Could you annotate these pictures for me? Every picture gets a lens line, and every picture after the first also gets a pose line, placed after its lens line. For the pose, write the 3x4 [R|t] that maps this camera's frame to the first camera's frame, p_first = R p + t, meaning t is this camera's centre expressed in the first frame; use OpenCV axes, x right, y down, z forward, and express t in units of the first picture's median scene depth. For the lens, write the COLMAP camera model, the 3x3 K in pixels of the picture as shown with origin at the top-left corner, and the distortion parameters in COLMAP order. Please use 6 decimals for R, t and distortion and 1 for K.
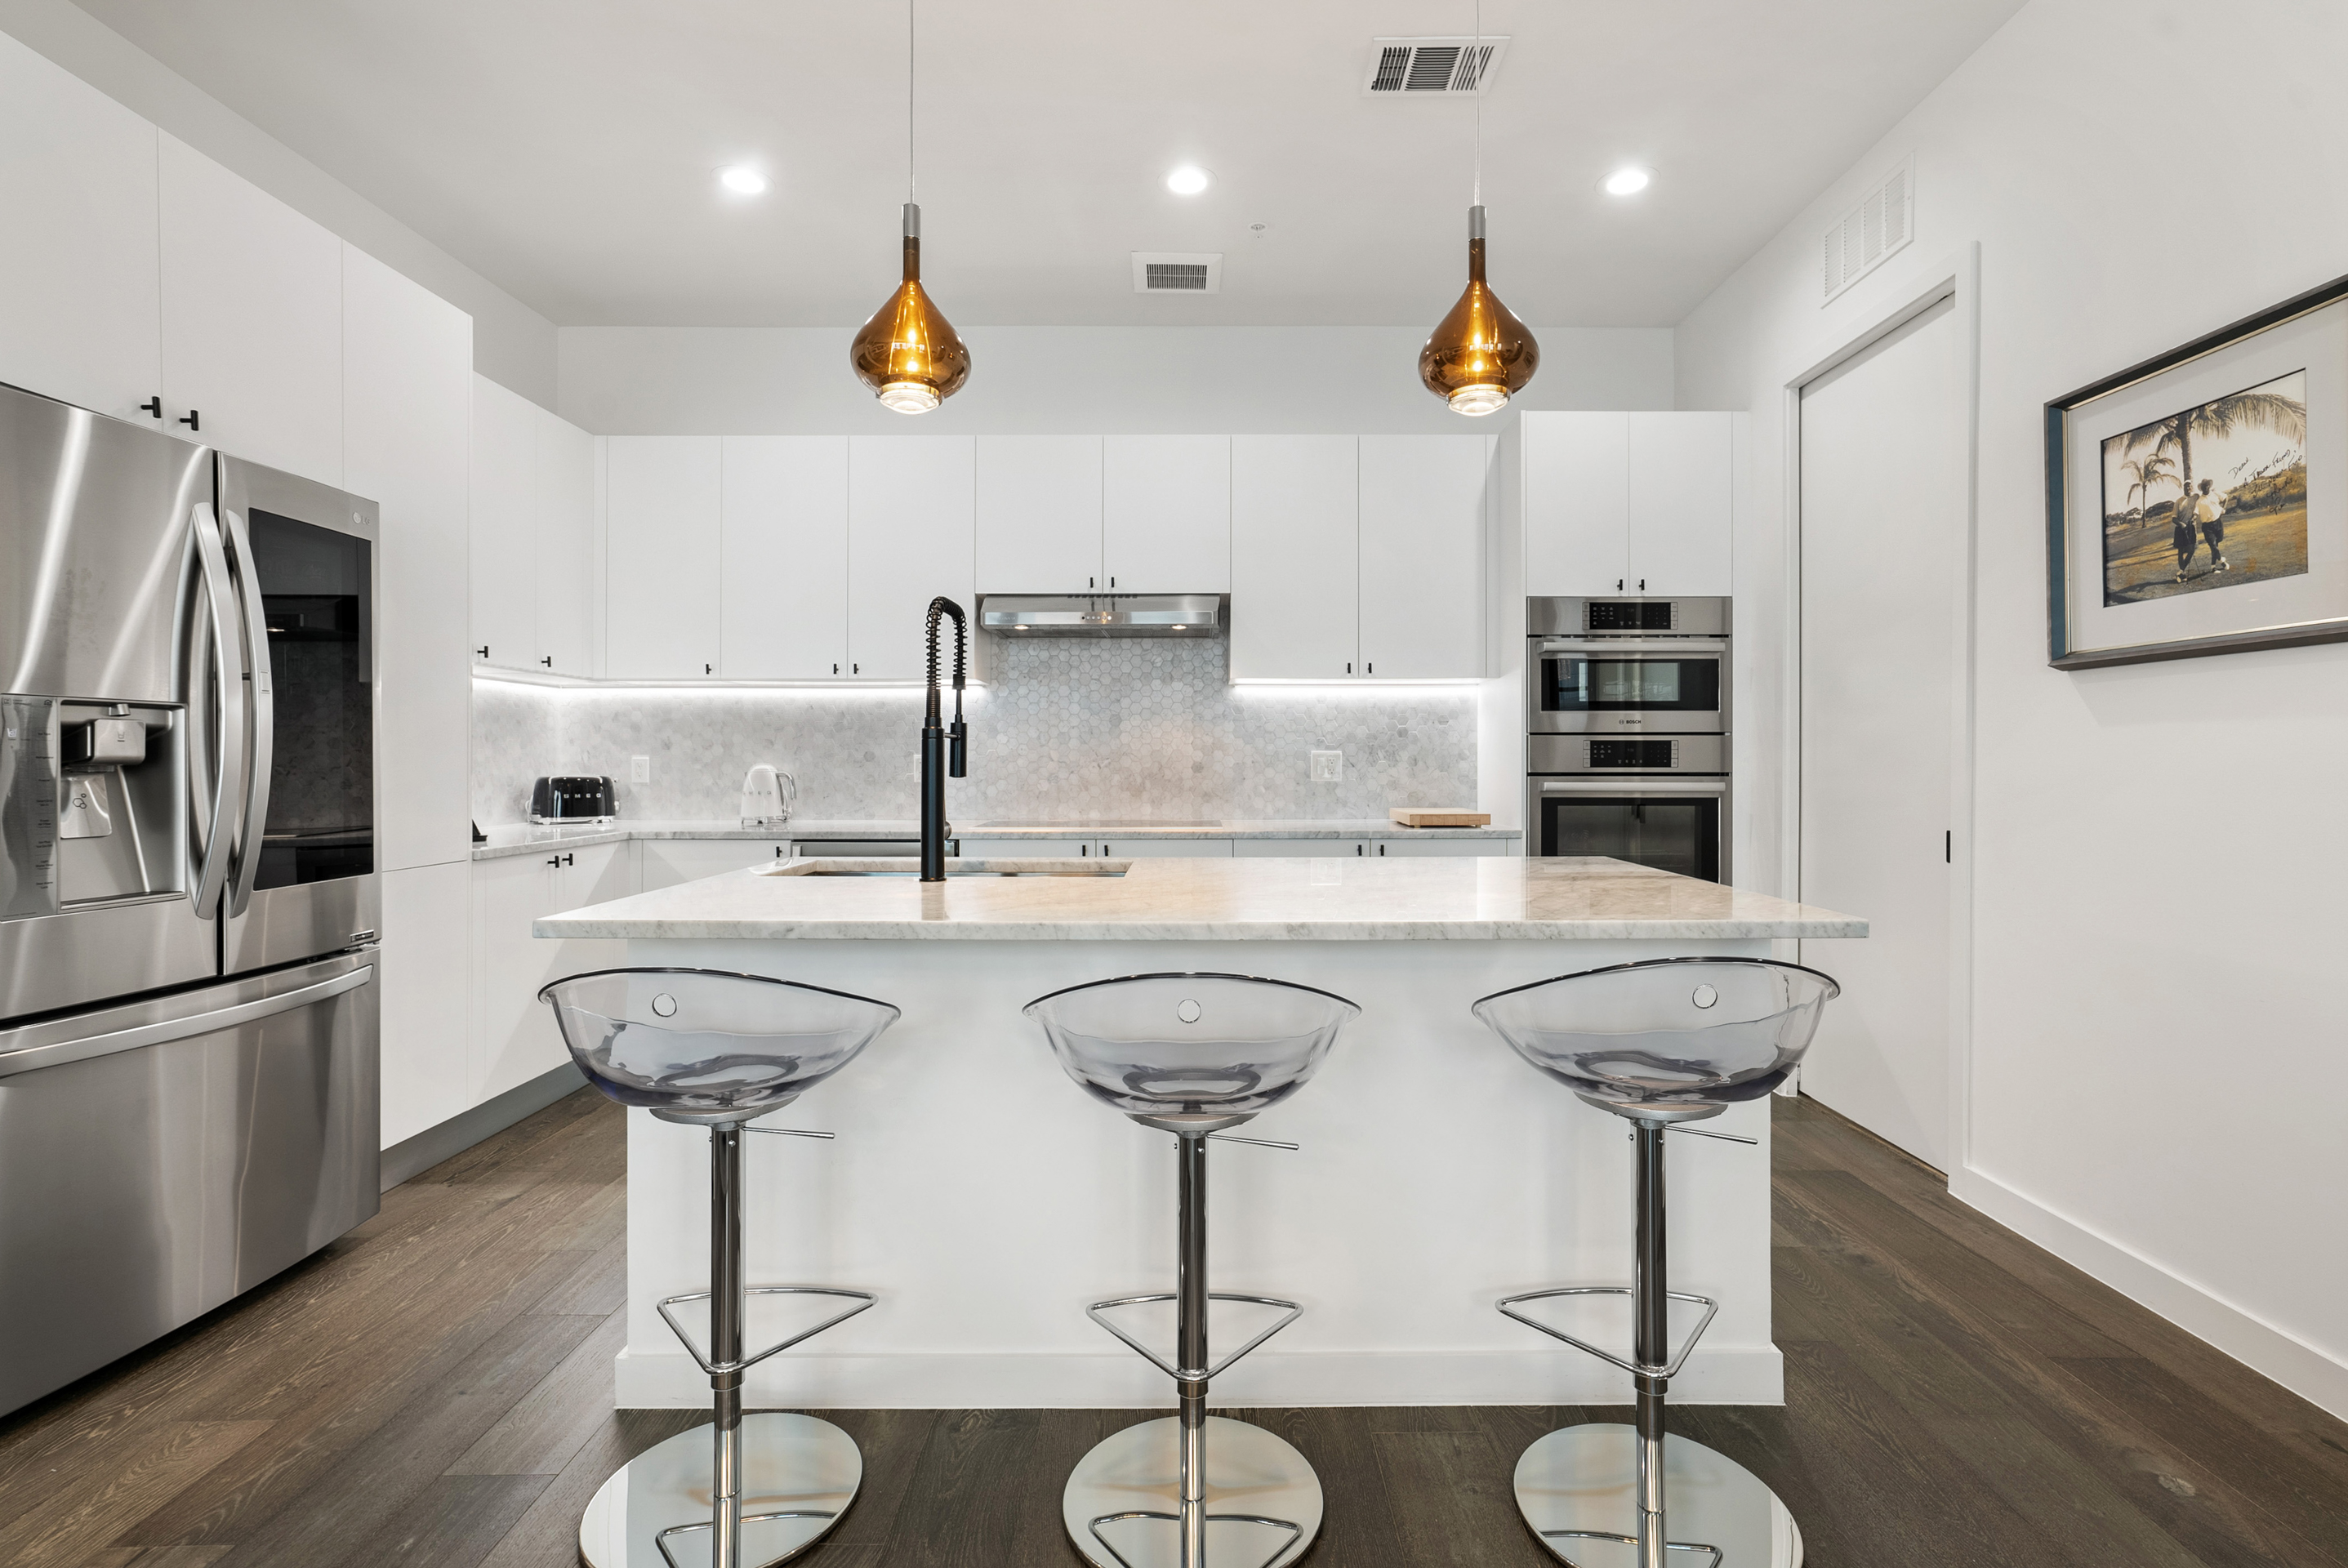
lens RADIAL K [[1081.5, 0, 1180.2], [0, 1081.5, 768.0], [0, 0, 1]] dist [0.000037, 0.000444]
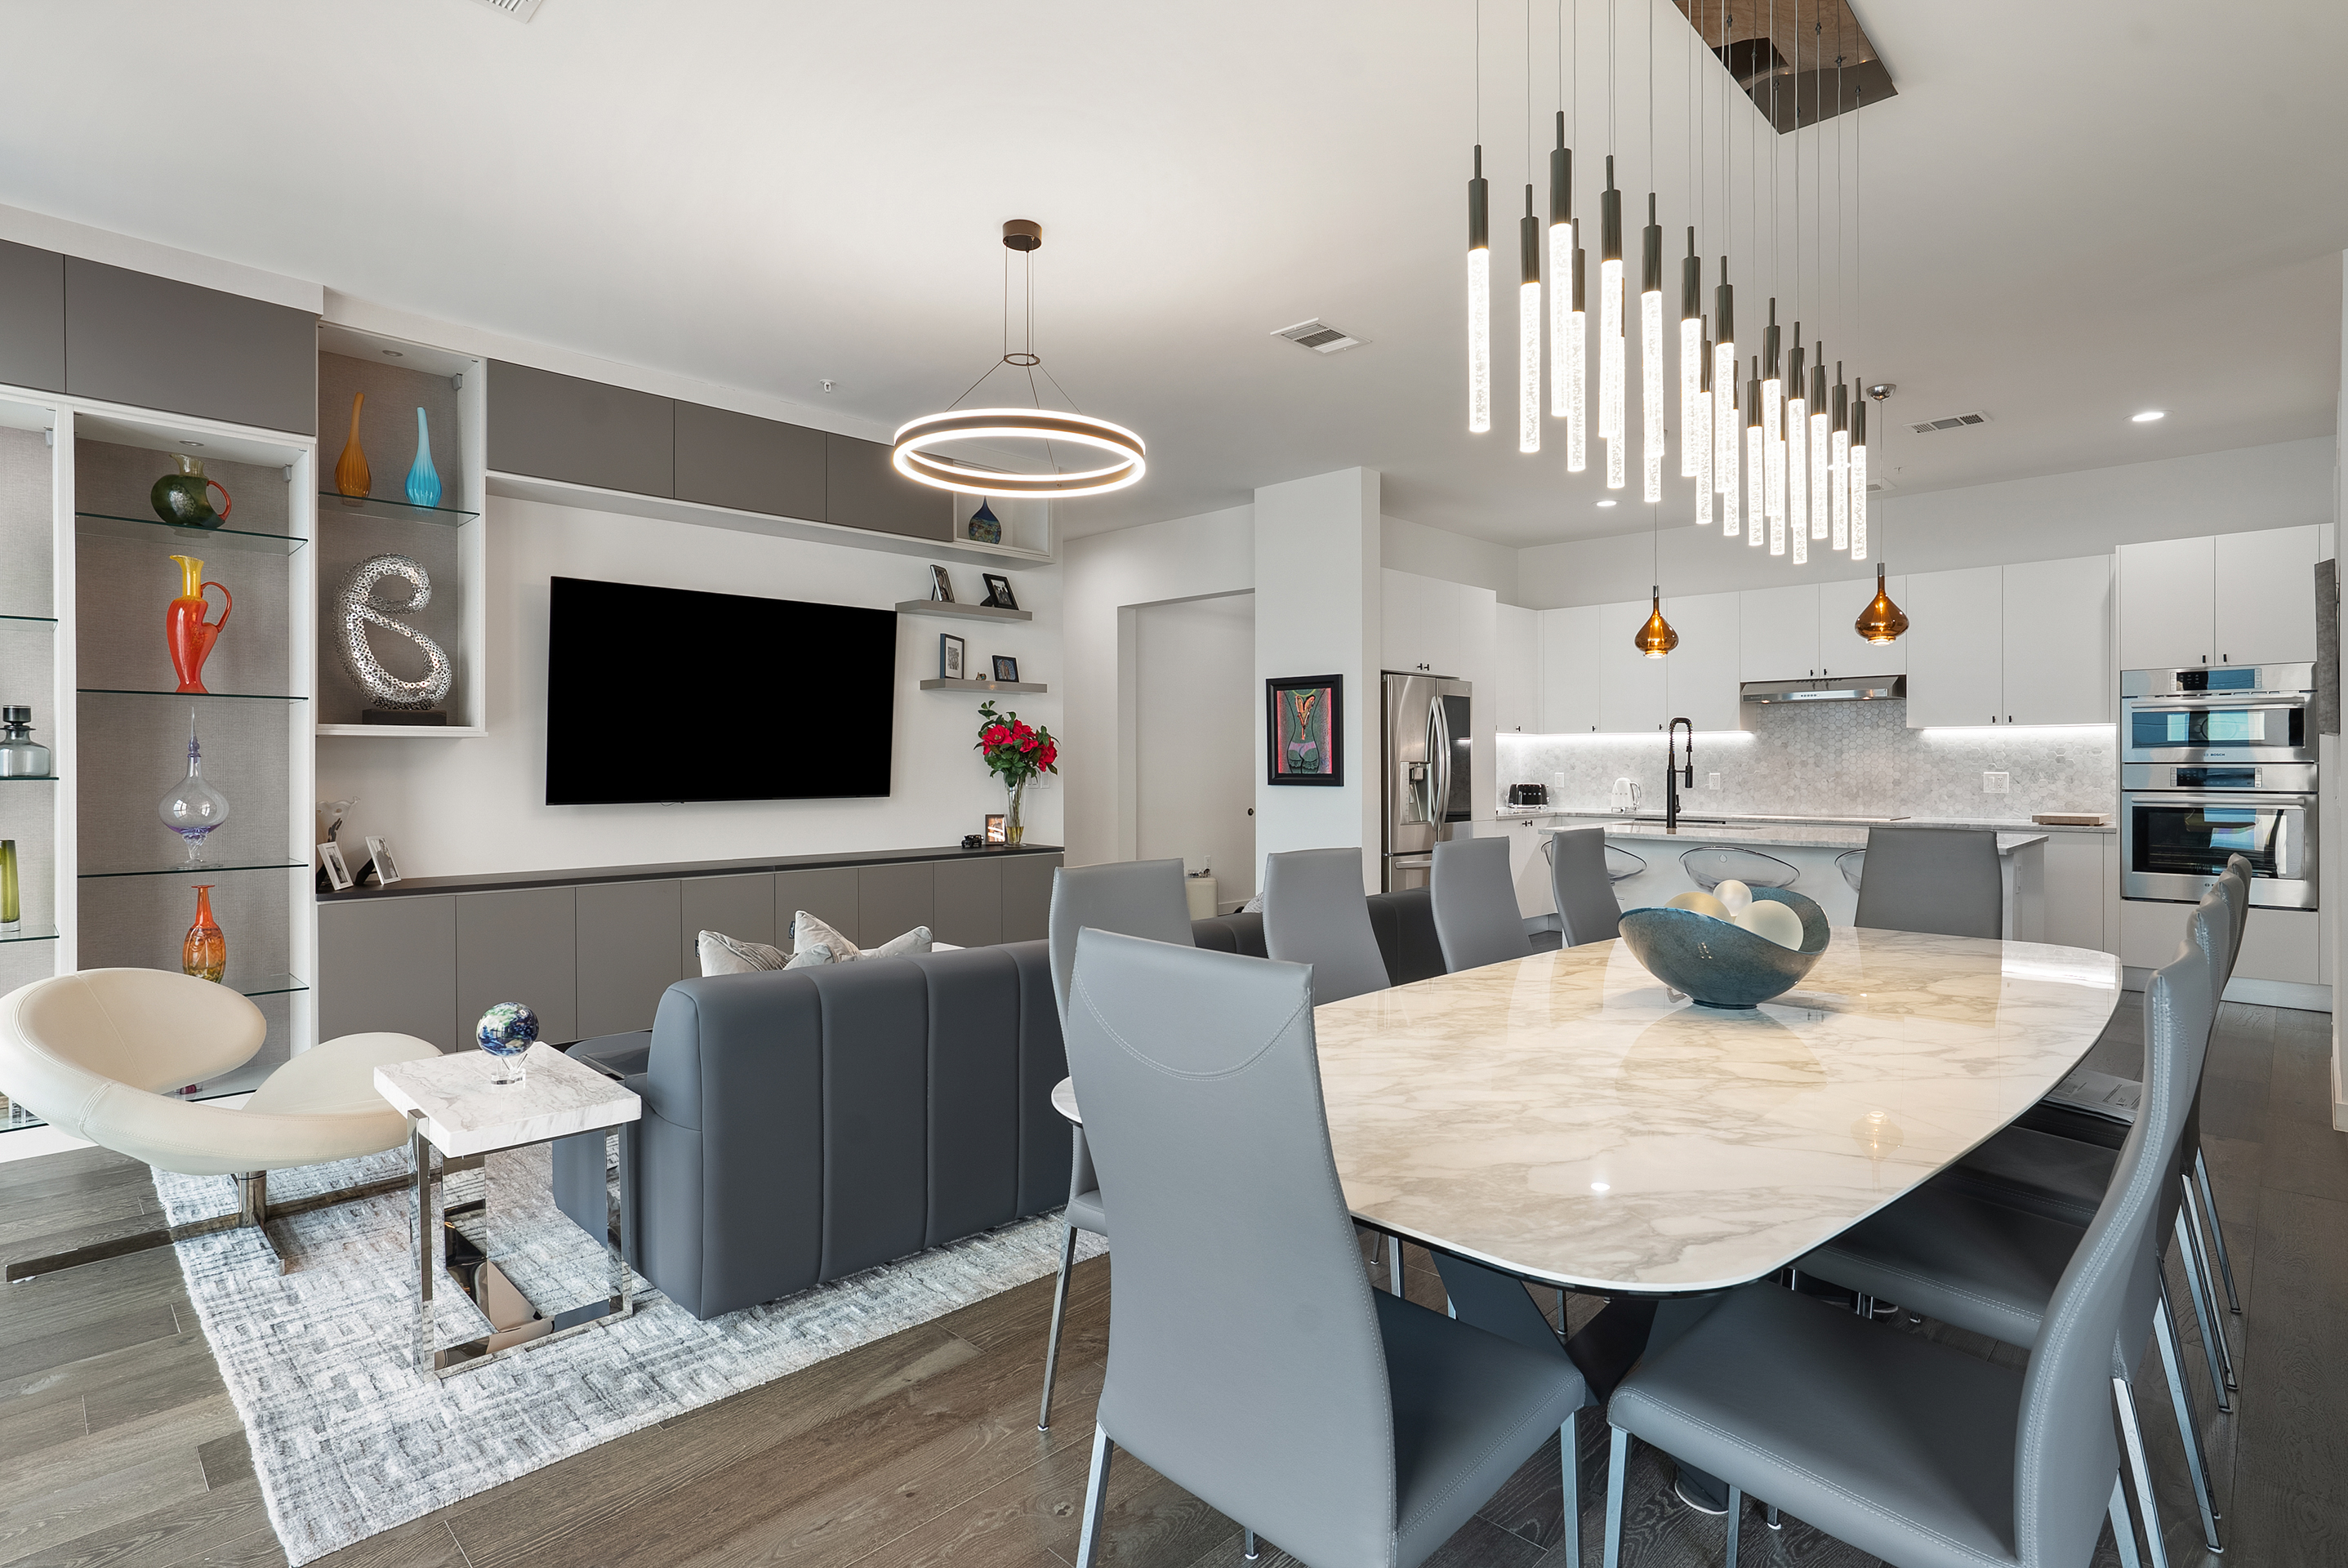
lens RADIAL K [[1156.9, 0, 1218.9], [0, 1156.9, 769.8], [0, 0, 1]] dist [0.000948, 0.000362]
pose [[0.740273, 0.003994, -0.672294, 0.412665], [-0.003436, 0.999992, 0.002157, -0.018956], [0.672297, 0.000713, 0.740281, -0.883279]]
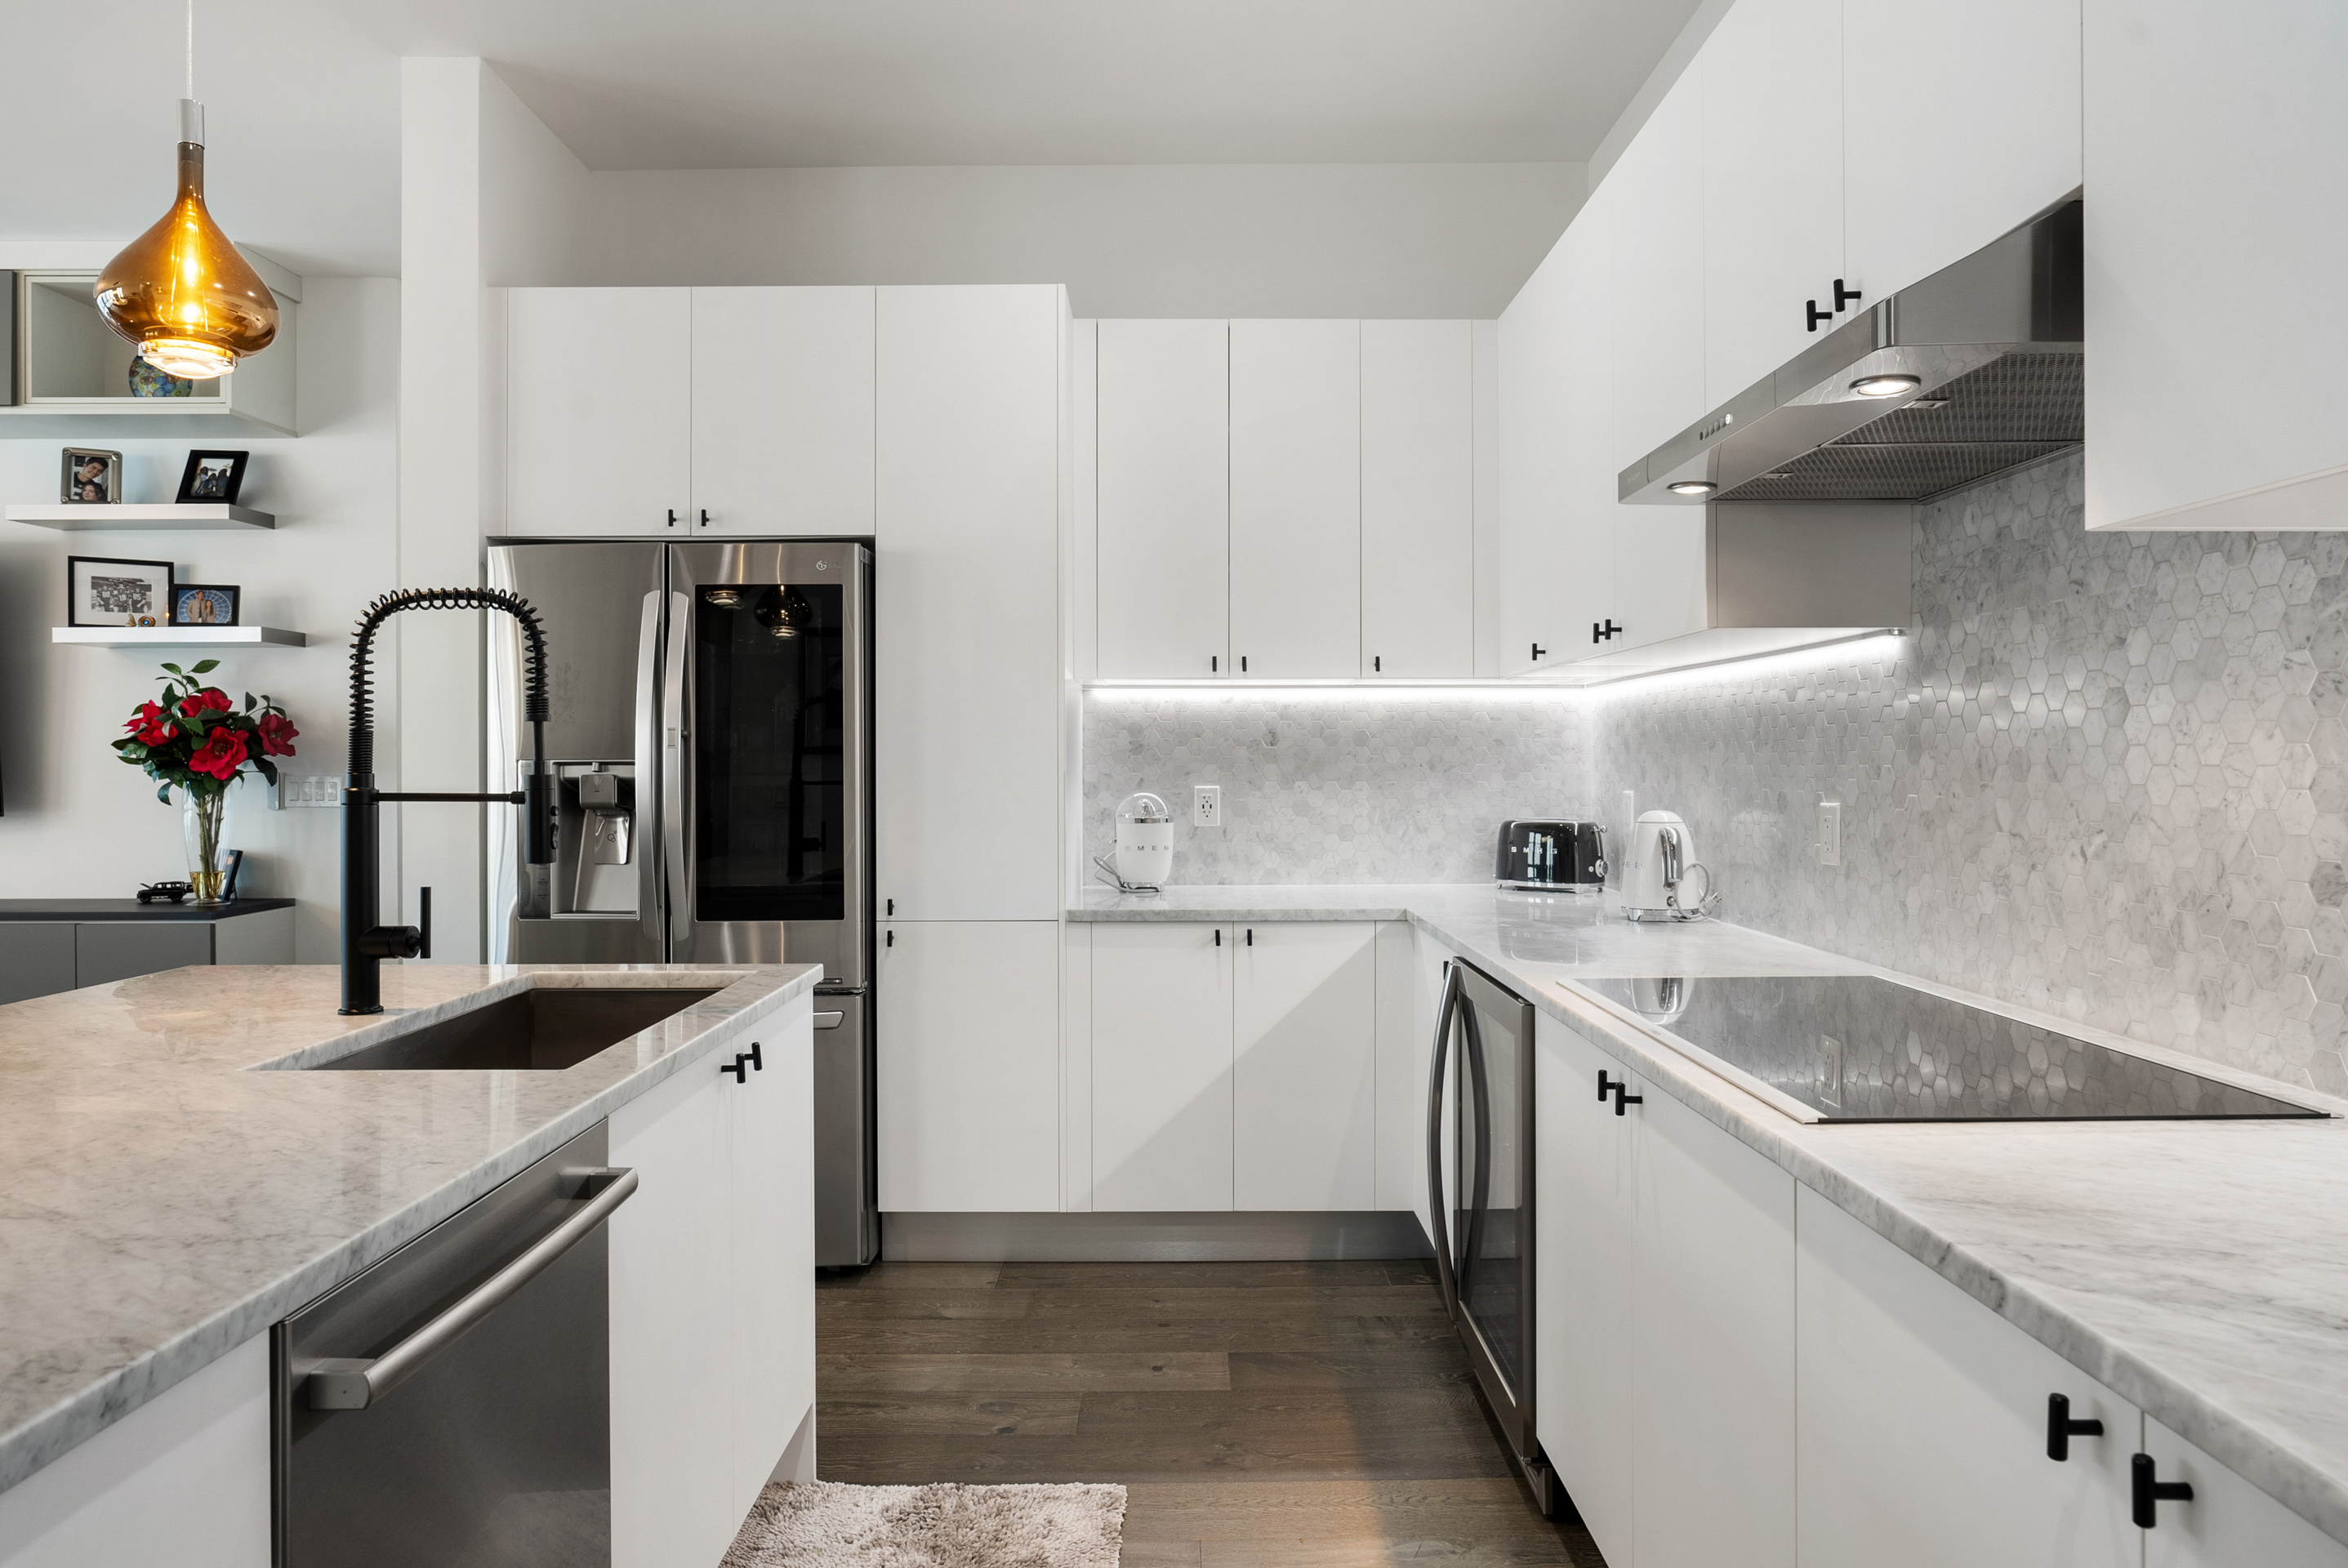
lens RADIAL K [[1494.2, 0, 1168.7], [0, 1494.2, 756.2], [0, 0, 1]] dist [-0.026652, 0.038552]
pose [[0.019241, -0.003185, -0.999810, 0.357591], [-0.003352, 0.999989, -0.003250, -0.027989], [0.999809, 0.003414, 0.019230, 0.725844]]
